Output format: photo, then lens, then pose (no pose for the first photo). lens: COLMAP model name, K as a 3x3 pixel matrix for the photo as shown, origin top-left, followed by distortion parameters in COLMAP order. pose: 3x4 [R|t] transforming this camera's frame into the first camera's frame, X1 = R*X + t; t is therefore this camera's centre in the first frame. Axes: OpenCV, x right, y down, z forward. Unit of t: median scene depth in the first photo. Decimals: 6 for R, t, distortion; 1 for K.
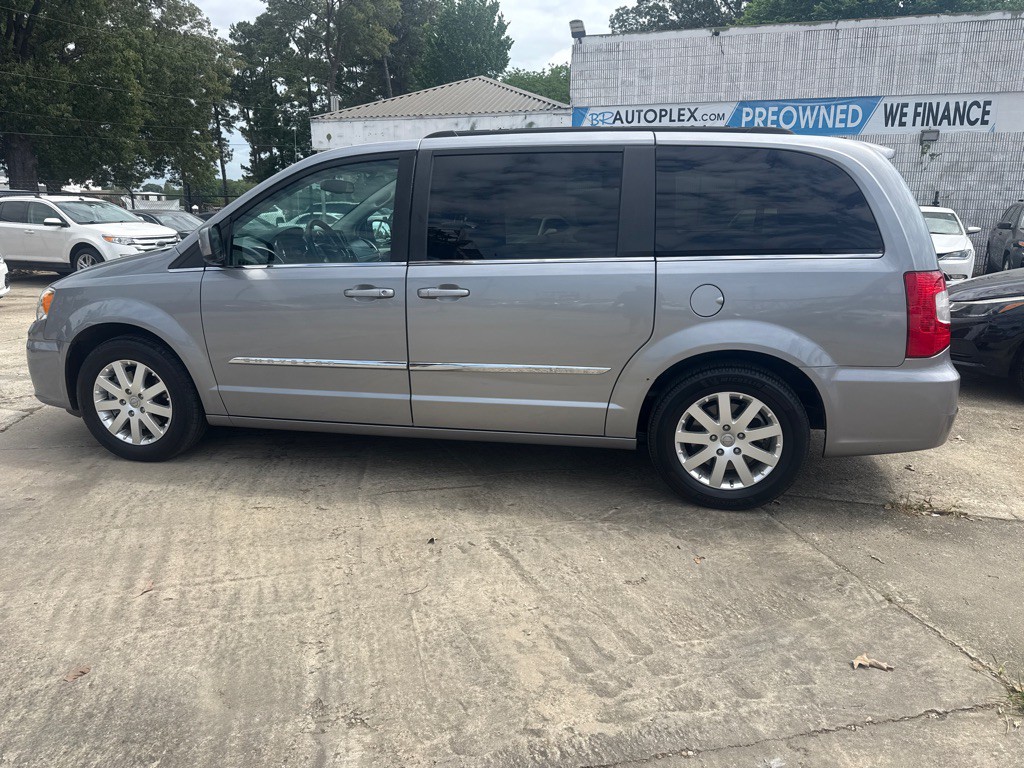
lens RADIAL K [[738.7, 0, 523.2], [0, 738.7, 385.3], [0, 0, 1]] dist [-0.004096, -0.007234]
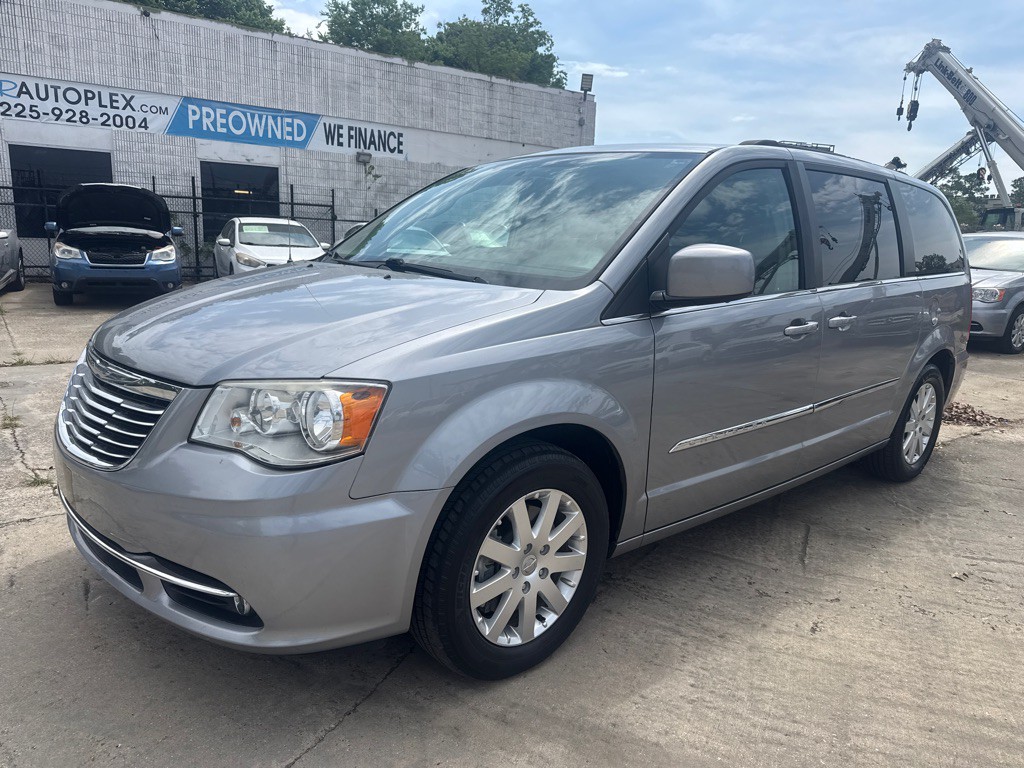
lens RADIAL K [[738.7, 0, 523.2], [0, 738.7, 385.3], [0, 0, 1]] dist [-0.004096, -0.007234]
pose [[0.596901, -0.136234, 0.790664, -0.224291], [0.143493, 0.987716, 0.061858, -0.034081], [-0.789379, 0.076532, 0.609117, 0.156048]]
